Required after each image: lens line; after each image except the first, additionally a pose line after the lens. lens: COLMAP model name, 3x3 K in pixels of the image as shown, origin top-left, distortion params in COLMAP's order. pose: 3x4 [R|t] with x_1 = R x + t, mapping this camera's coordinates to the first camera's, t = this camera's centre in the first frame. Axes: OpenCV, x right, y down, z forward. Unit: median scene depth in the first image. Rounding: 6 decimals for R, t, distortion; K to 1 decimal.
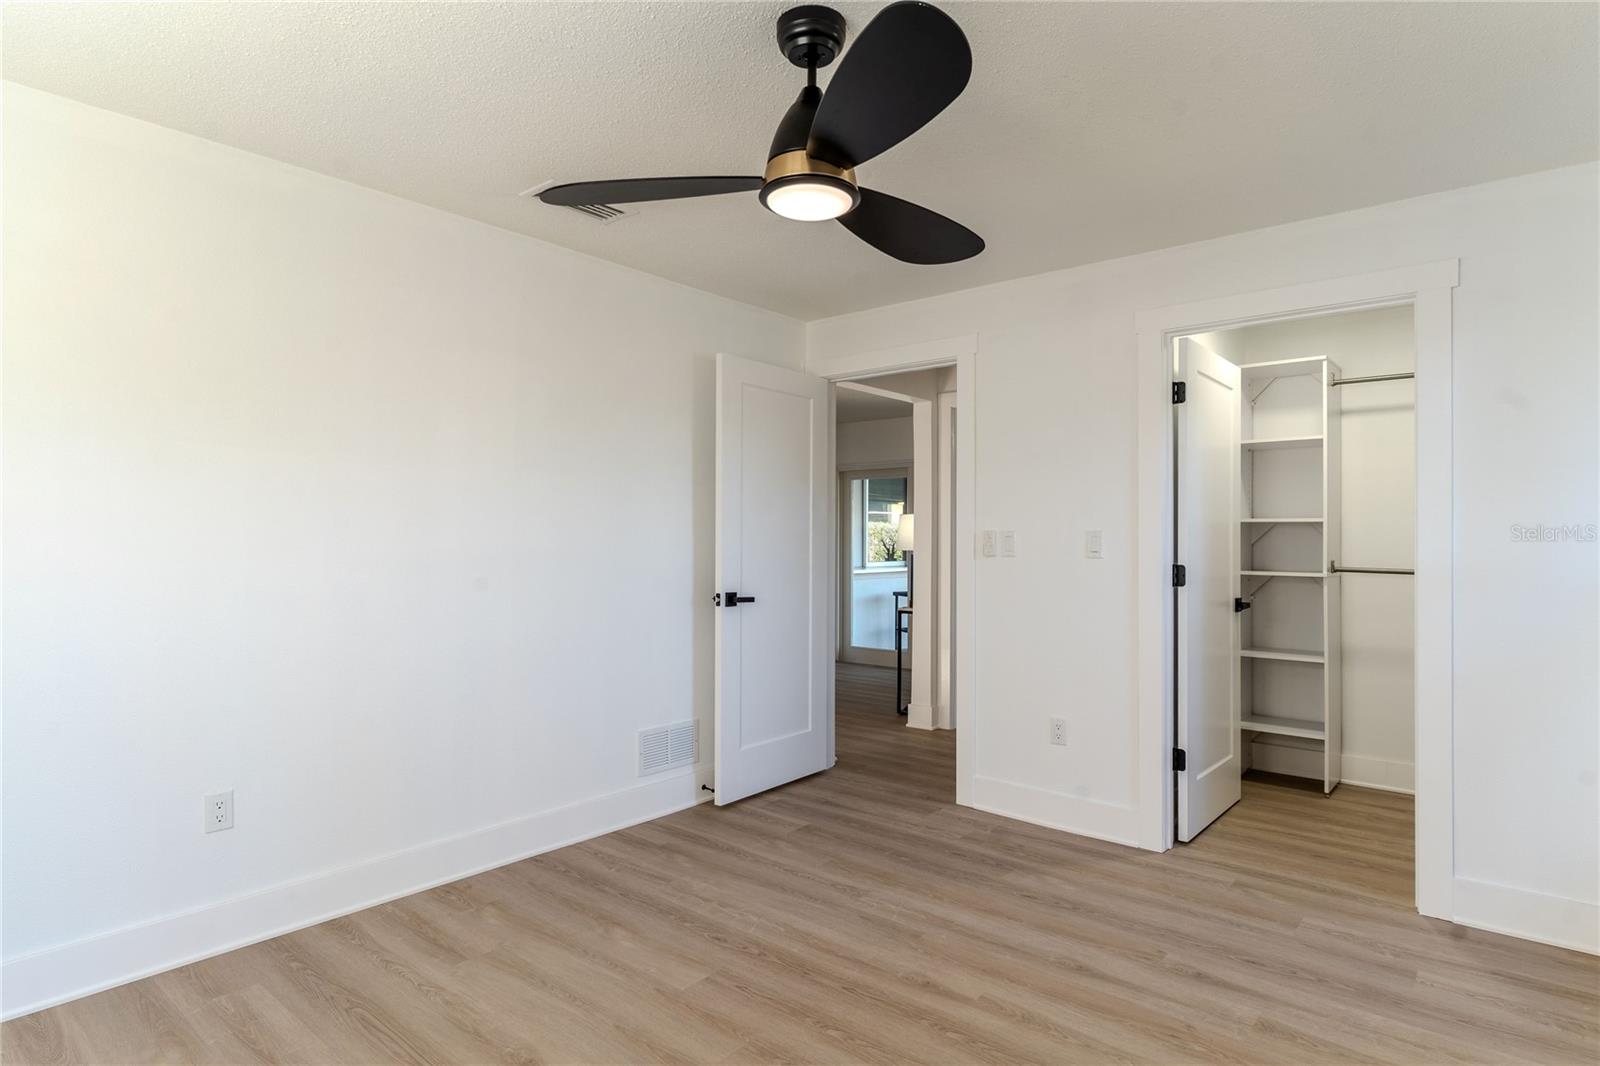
lens RADIAL K [[873.9, 0, 806.7], [0, 873.9, 533.5], [0, 0, 1]] dist [-0.002231, 0.000745]
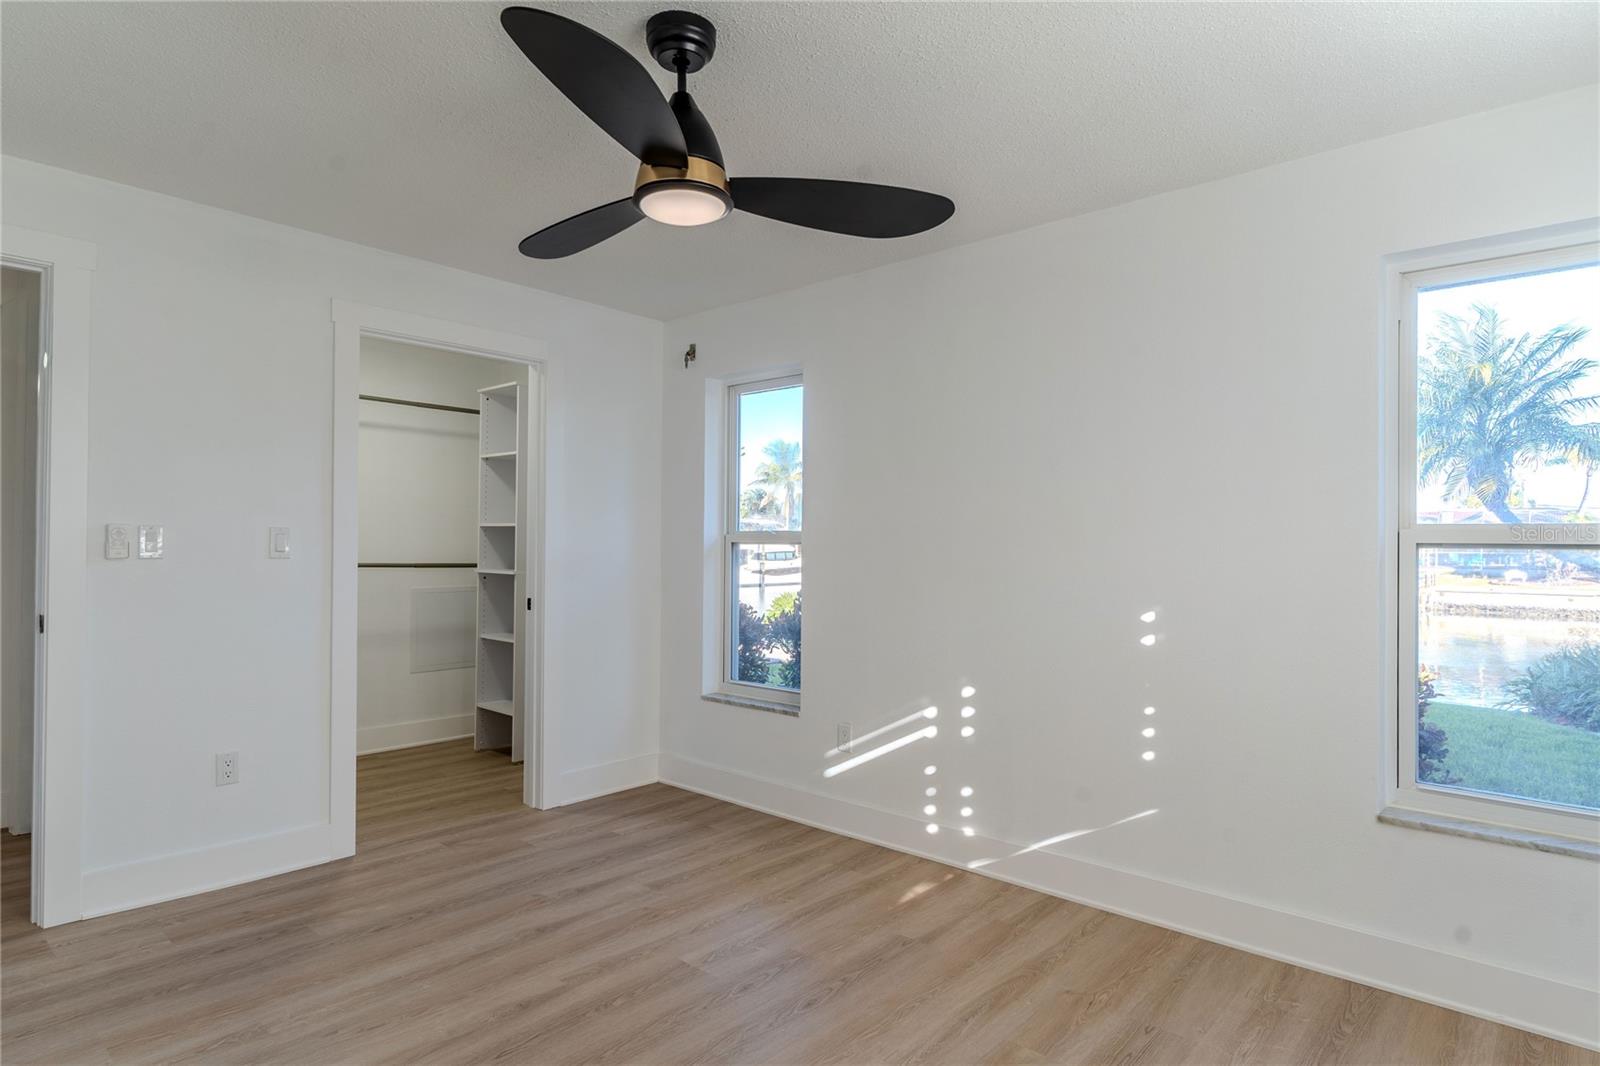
lens RADIAL K [[873.9, 0, 807.0], [0, 873.9, 539.1], [0, 0, 1]] dist [-0.002231, 0.000745]
pose [[0.012383, 0.002194, 0.999921, -0.672602], [-0.022773, 0.999739, -0.001911, -0.002239], [-0.999664, -0.022747, 0.012430, 0.563239]]
